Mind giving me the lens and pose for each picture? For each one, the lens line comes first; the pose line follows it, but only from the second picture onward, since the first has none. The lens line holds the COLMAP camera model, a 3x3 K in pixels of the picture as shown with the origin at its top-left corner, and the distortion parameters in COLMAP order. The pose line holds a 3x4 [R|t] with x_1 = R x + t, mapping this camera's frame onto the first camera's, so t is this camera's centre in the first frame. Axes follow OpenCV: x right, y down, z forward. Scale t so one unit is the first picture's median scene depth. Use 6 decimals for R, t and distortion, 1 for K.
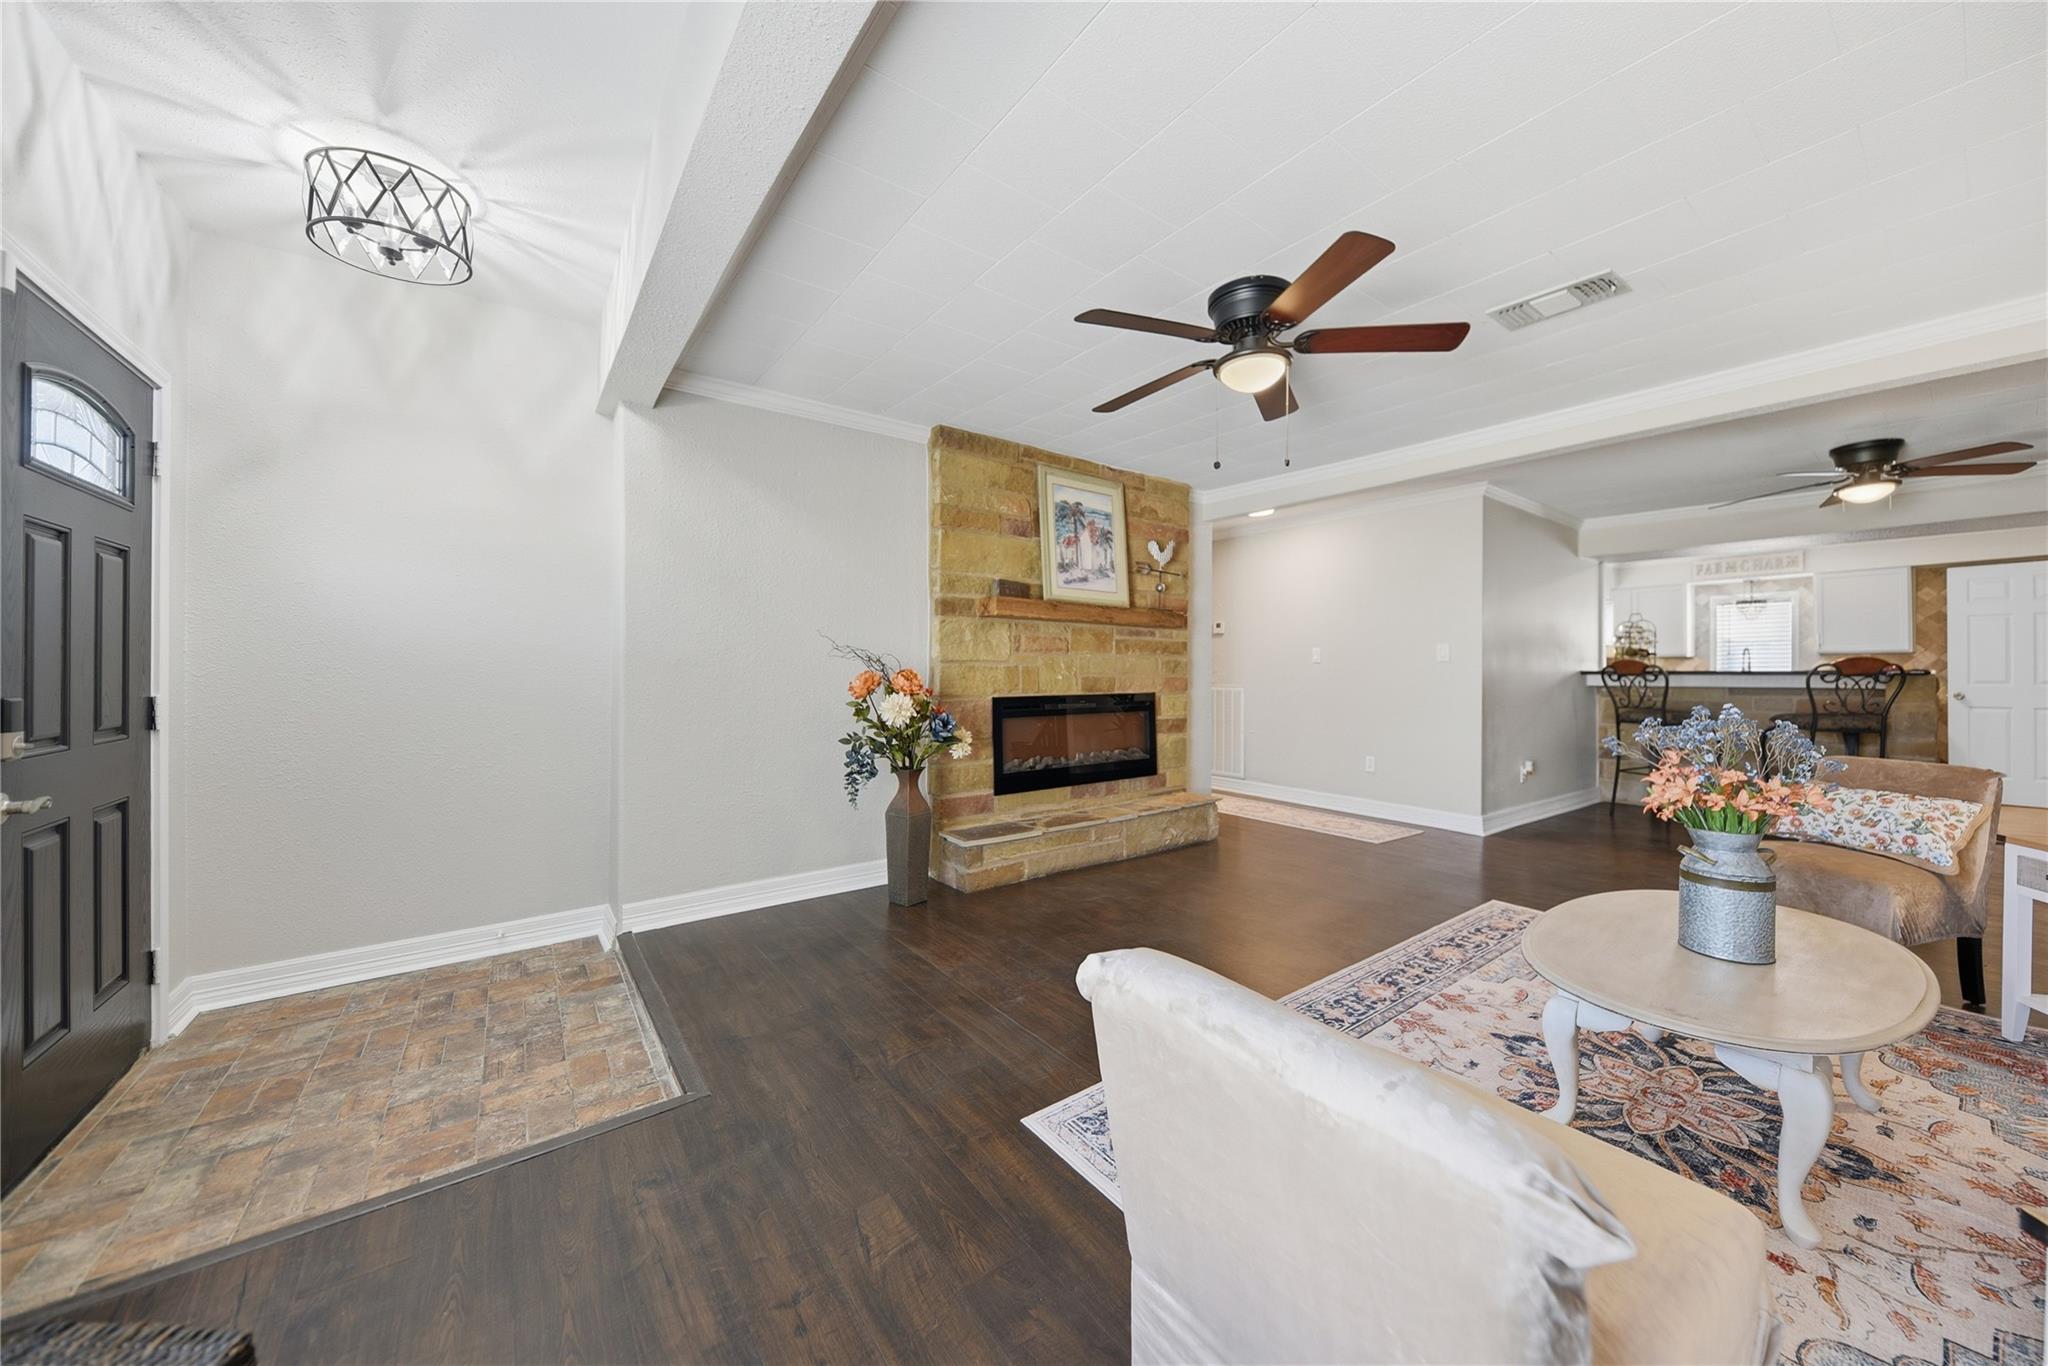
lens RADIAL K [[712.8, 0, 1032.2], [0, 712.8, 670.7], [0, 0, 1]] dist [-0.001227, -0.000115]
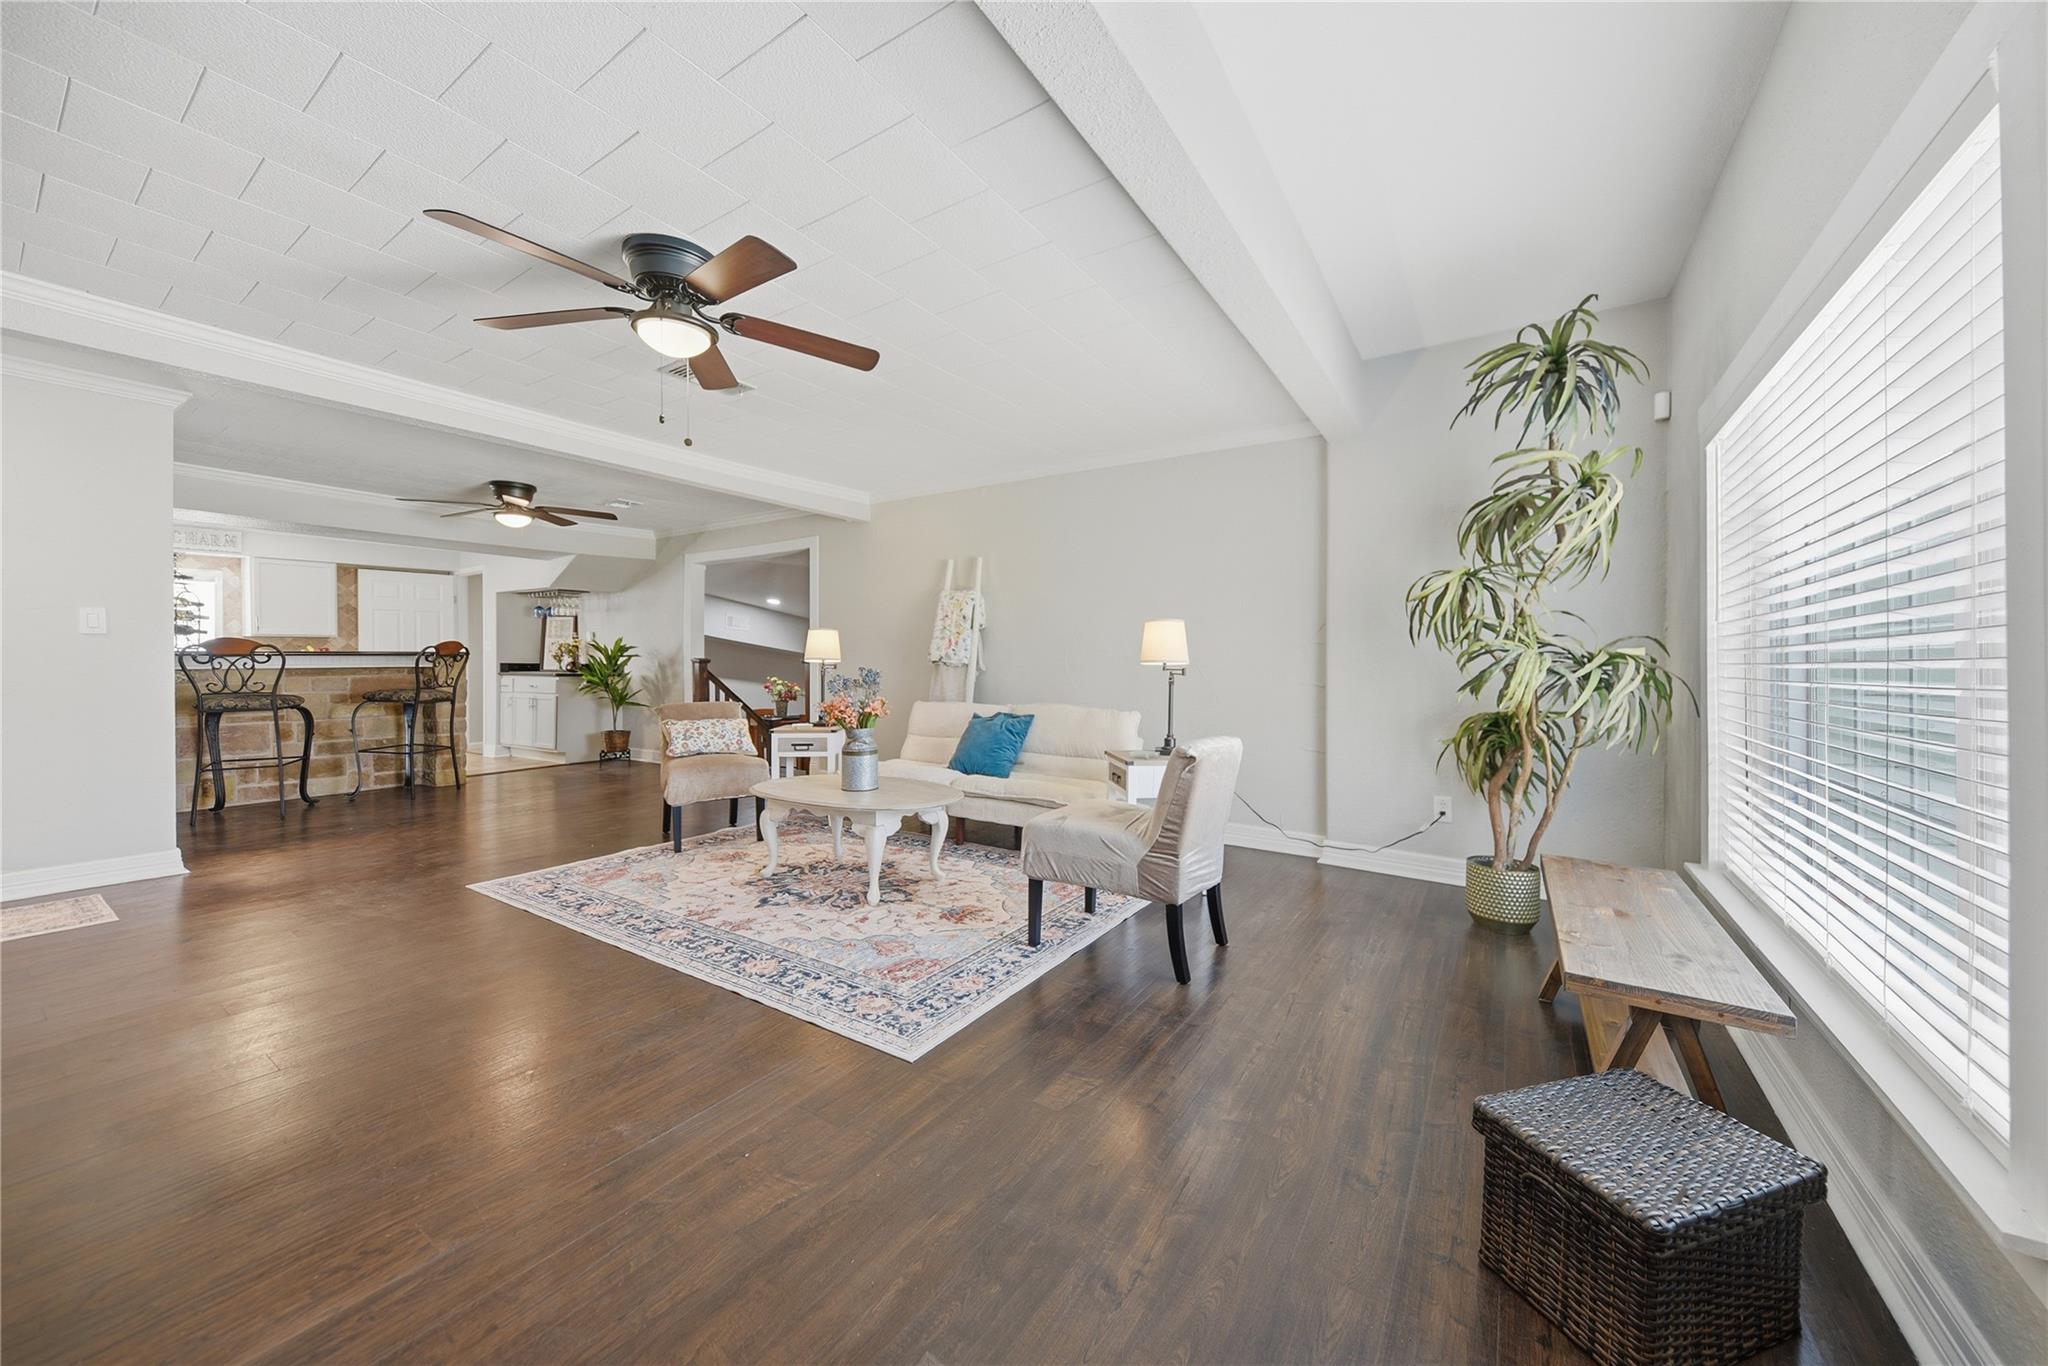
lens RADIAL K [[712.8, 0, 1063.7], [0, 712.8, 661.3], [0, 0, 1]] dist [-0.001227, -0.000115]
pose [[-0.361805, -0.007917, 0.932220, -0.732290], [-0.002162, 0.999968, 0.007654, 0.008097], [-0.932251, 0.000754, -0.361810, 0.778728]]
